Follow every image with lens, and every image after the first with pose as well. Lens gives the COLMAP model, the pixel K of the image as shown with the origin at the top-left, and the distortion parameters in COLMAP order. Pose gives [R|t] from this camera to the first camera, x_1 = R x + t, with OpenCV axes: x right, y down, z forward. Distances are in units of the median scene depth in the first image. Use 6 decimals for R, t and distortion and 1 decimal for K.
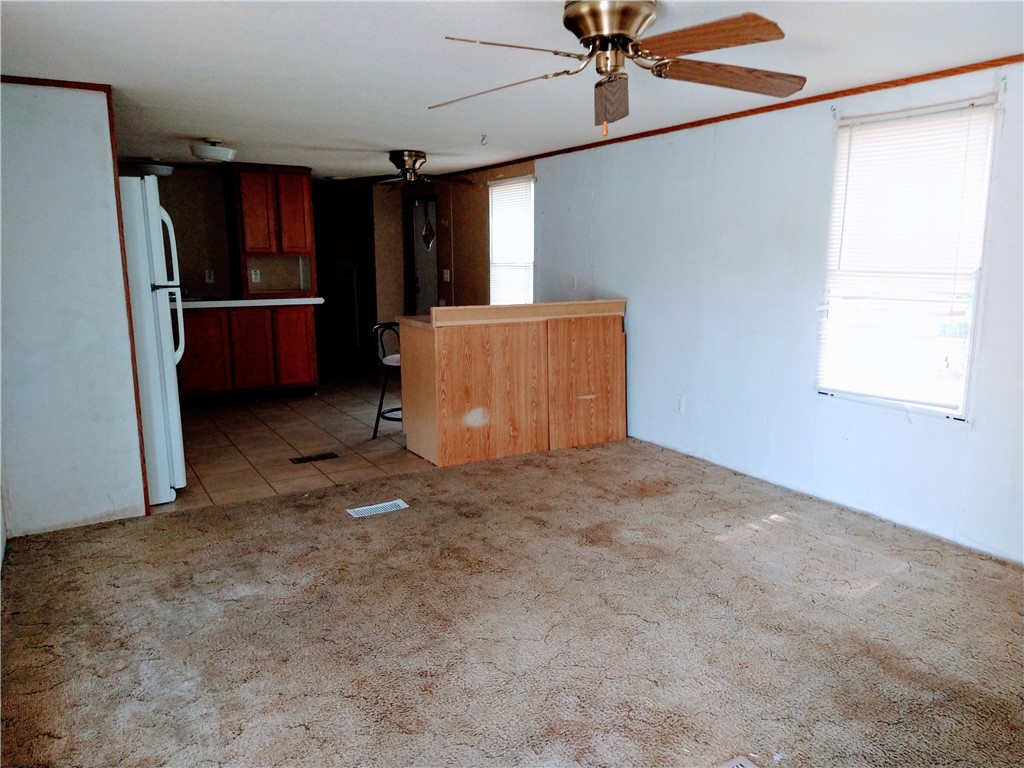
lens RADIAL K [[763.8, 0, 524.0], [0, 763.8, 382.9], [0, 0, 1]] dist [0.091165, -0.160396]
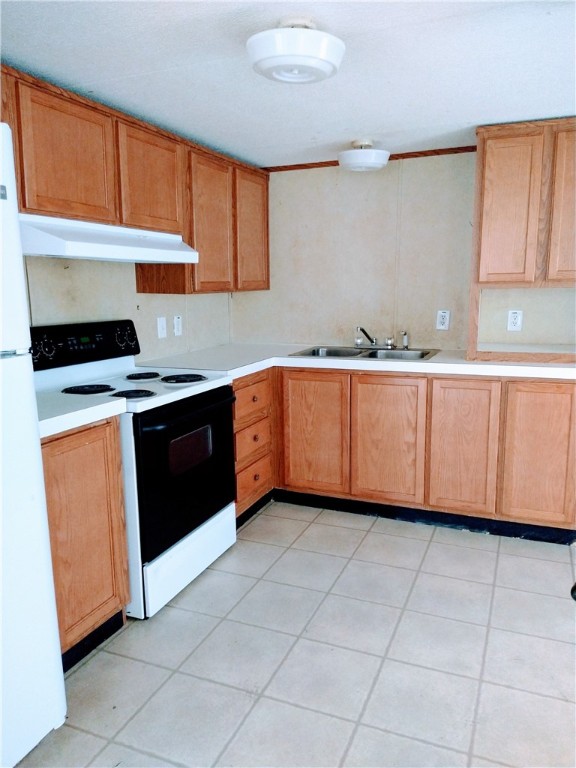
lens RADIAL K [[573.4, 0, 274.4], [0, 573.4, 385.4], [0, 0, 1]] dist [0.096153, -0.141563]
pose [[0.582603, 0.131384, -0.802067, -0.148368], [-0.127476, 0.989405, 0.069476, -0.172750], [0.802698, 0.061767, 0.593179, 1.044887]]
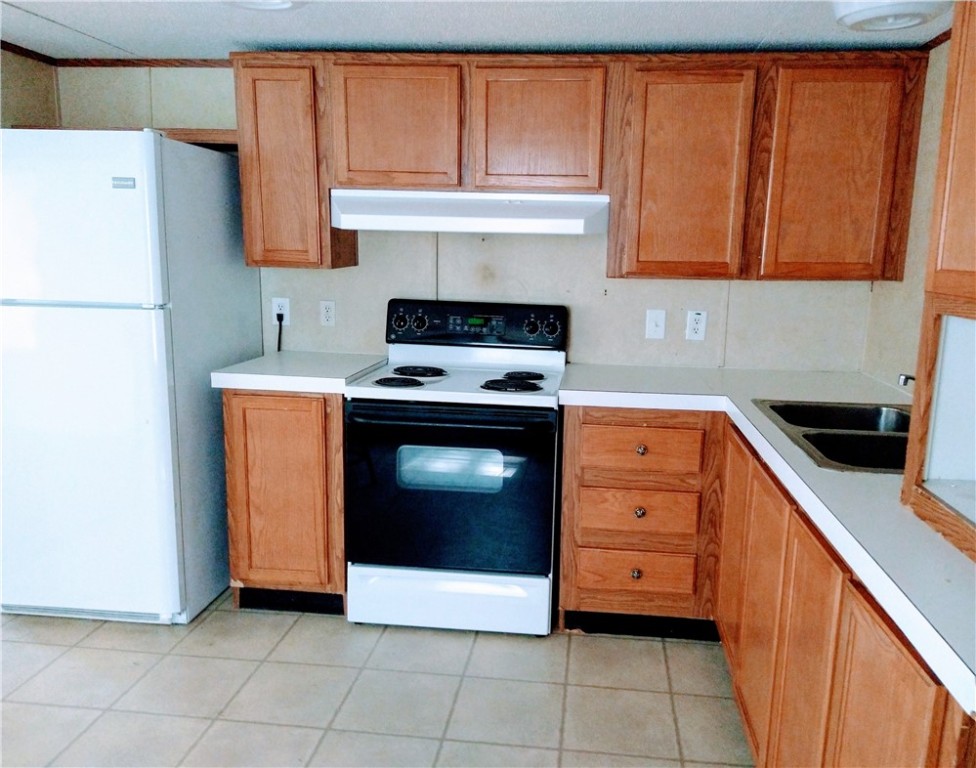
lens RADIAL K [[772.6, 0, 515.2], [0, 772.6, 383.0], [0, 0, 1]] dist [0.055665, 0.000230]
pose [[-0.602412, 0.122253, -0.788767, -0.212389], [-0.160274, 0.949547, 0.269580, -0.308191], [0.781928, 0.288818, -0.552424, 1.739537]]
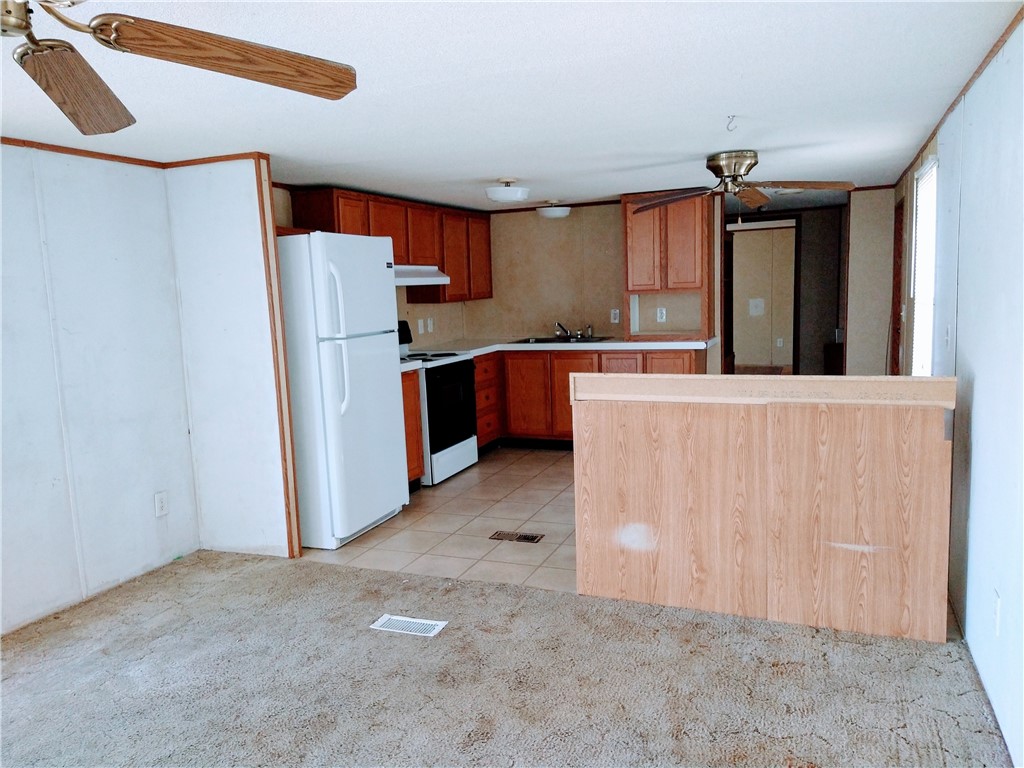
lens RADIAL K [[764.5, 0, 489.5], [0, 764.5, 382.3], [0, 0, 1]] dist [0.096153, -0.141563]
pose [[0.587898, 0.078105, -0.805155, 0.475517], [-0.099712, 0.994734, 0.023689, -0.111989], [0.802766, 0.066357, 0.592591, 0.568828]]
